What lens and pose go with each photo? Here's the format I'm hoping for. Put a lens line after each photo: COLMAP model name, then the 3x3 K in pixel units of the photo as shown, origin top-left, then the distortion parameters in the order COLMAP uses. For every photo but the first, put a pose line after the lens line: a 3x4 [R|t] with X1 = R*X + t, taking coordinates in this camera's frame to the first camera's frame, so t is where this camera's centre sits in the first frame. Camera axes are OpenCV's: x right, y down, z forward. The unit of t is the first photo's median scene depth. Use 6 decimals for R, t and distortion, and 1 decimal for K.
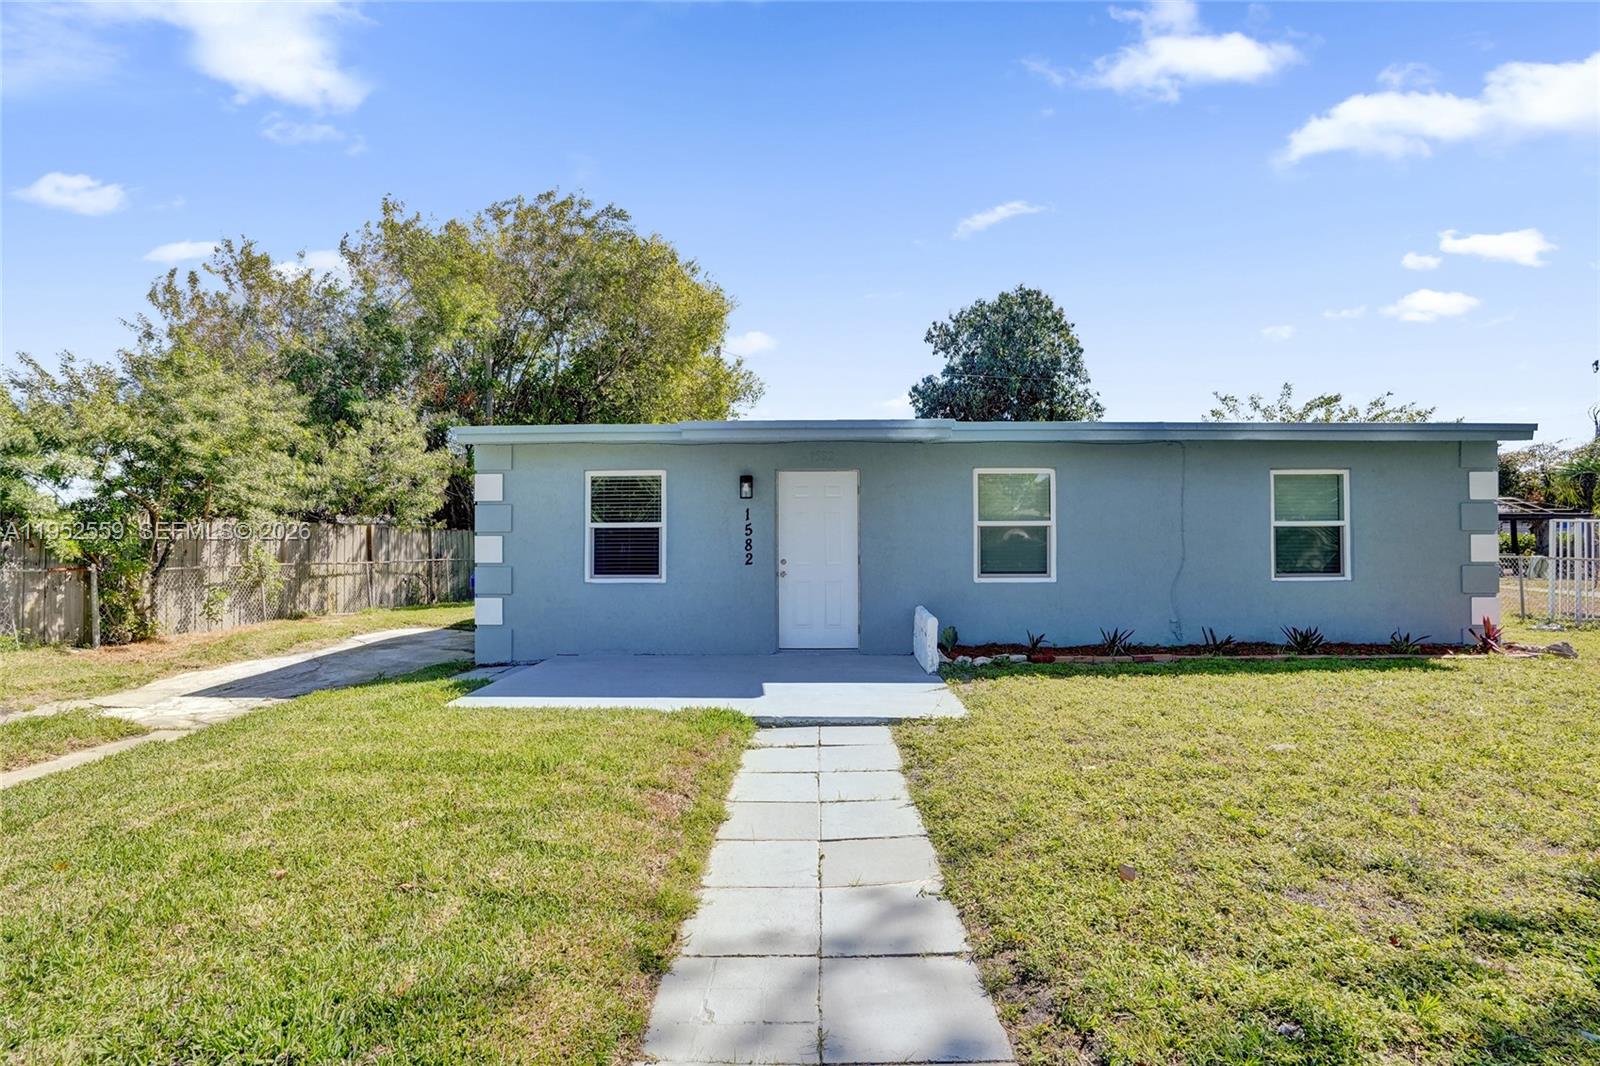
lens RADIAL K [[746.6, 0, 809.3], [0, 746.6, 548.0], [0, 0, 1]] dist [-0.063895, 0.025941]
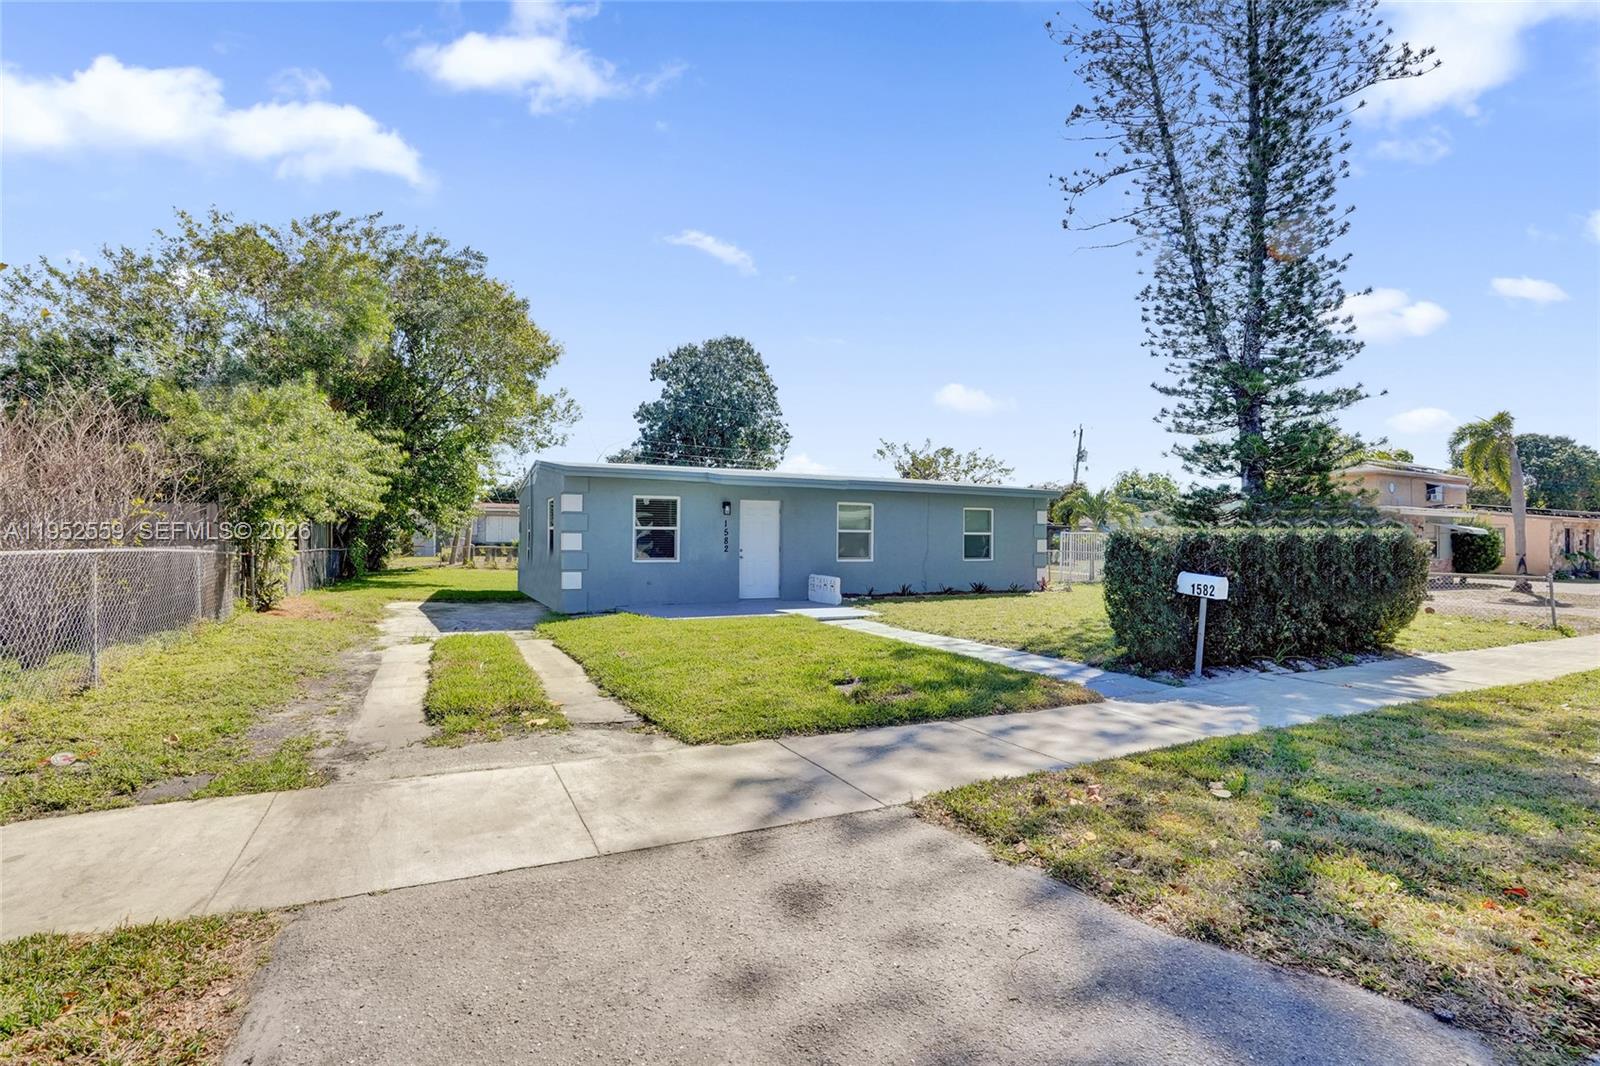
lens RADIAL K [[746.6, 0, 775.4], [0, 746.6, 544.9], [0, 0, 1]] dist [-0.063895, 0.025941]
pose [[0.896035, 0.008707, 0.443898, -0.749567], [-0.011006, 0.999936, 0.002602, -0.000028], [-0.443847, -0.007217, 0.896074, -0.628893]]
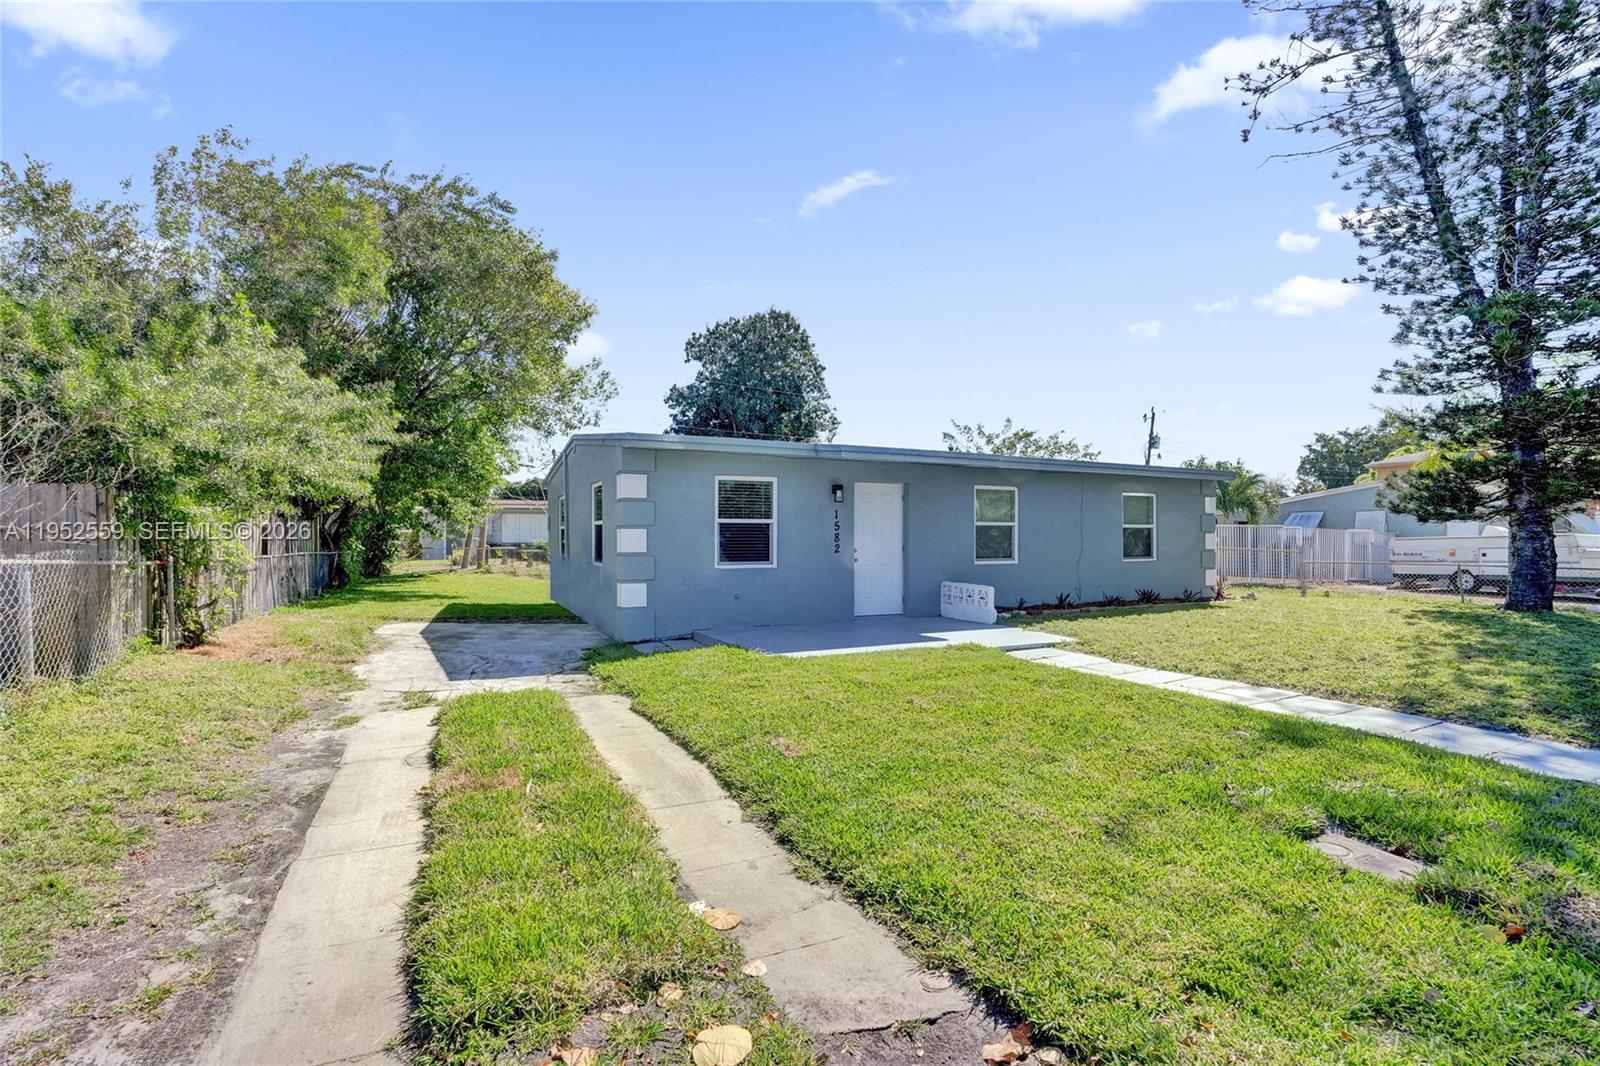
lens RADIAL K [[746.6, 0, 786.0], [0, 746.6, 544.4], [0, 0, 1]] dist [-0.063895, 0.025941]
pose [[0.897226, -0.000157, 0.441572, -0.727091], [-0.002404, 0.999983, 0.005242, 0.000915], [-0.441566, -0.005765, 0.897210, -0.132508]]
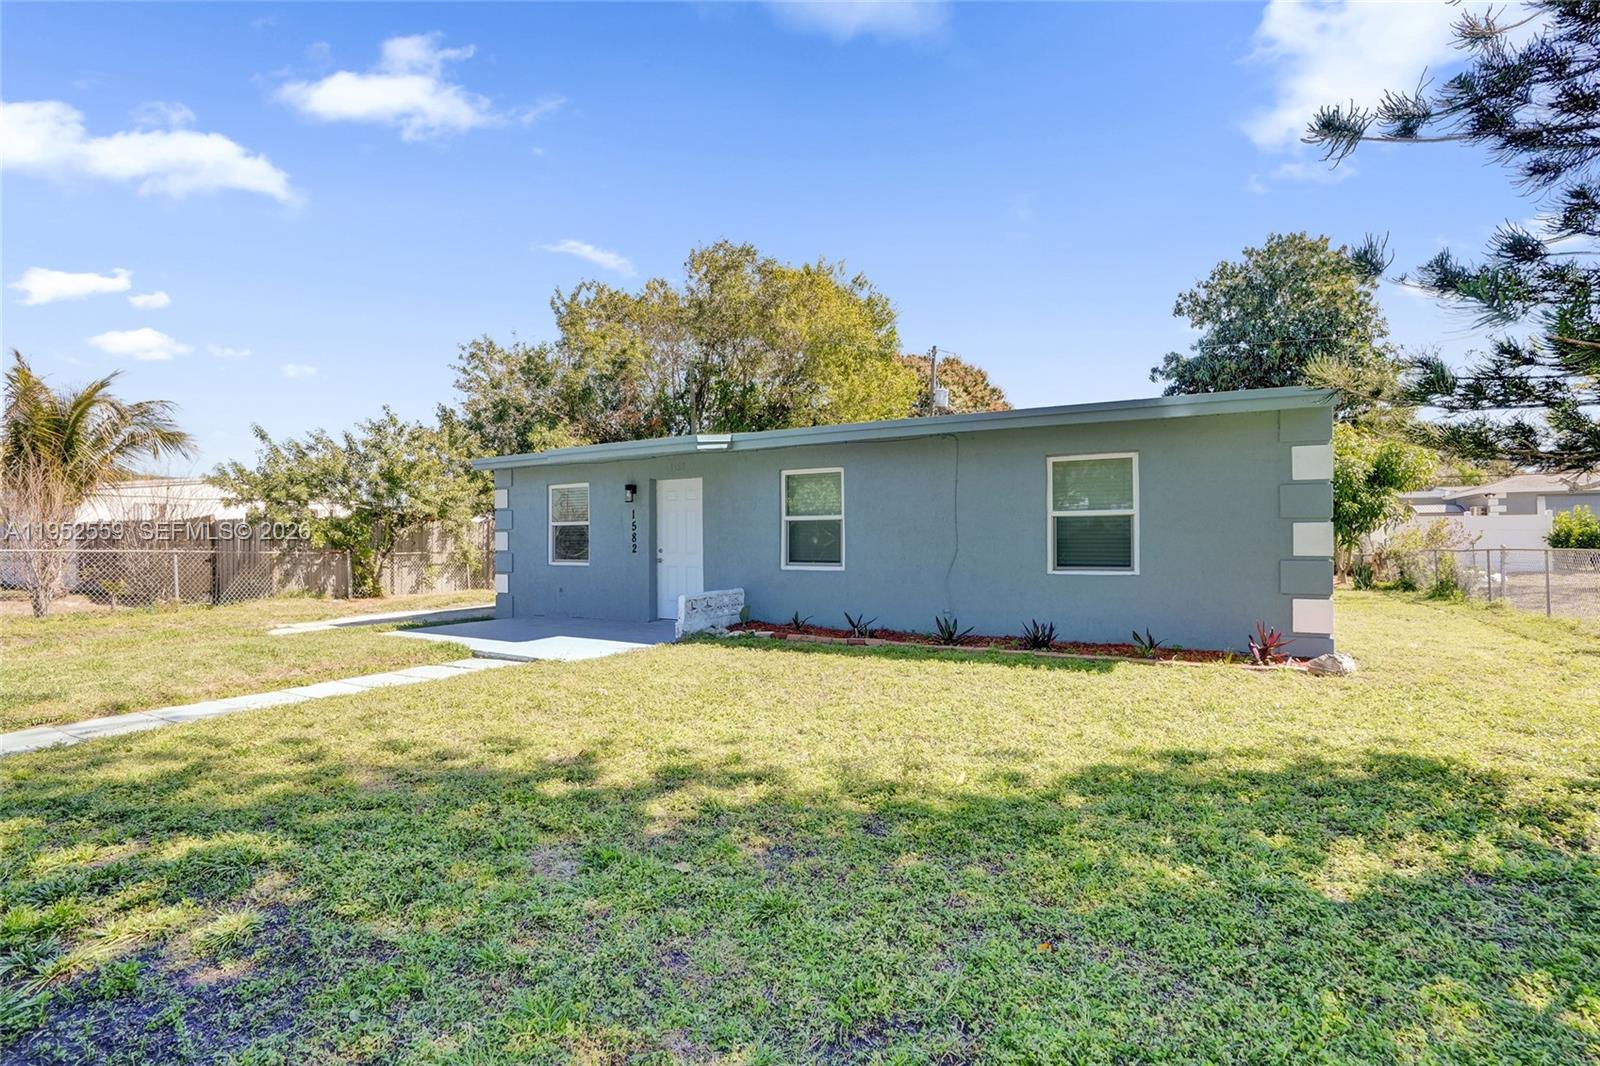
lens RADIAL K [[746.6, 0, 820.4], [0, 746.6, 547.6], [0, 0, 1]] dist [-0.063895, 0.025941]
pose [[0.880844, 0.003485, -0.473395, 0.802700], [0.002179, 0.999932, 0.011415, -0.000551], [0.473402, -0.011086, 0.880777, 0.008236]]
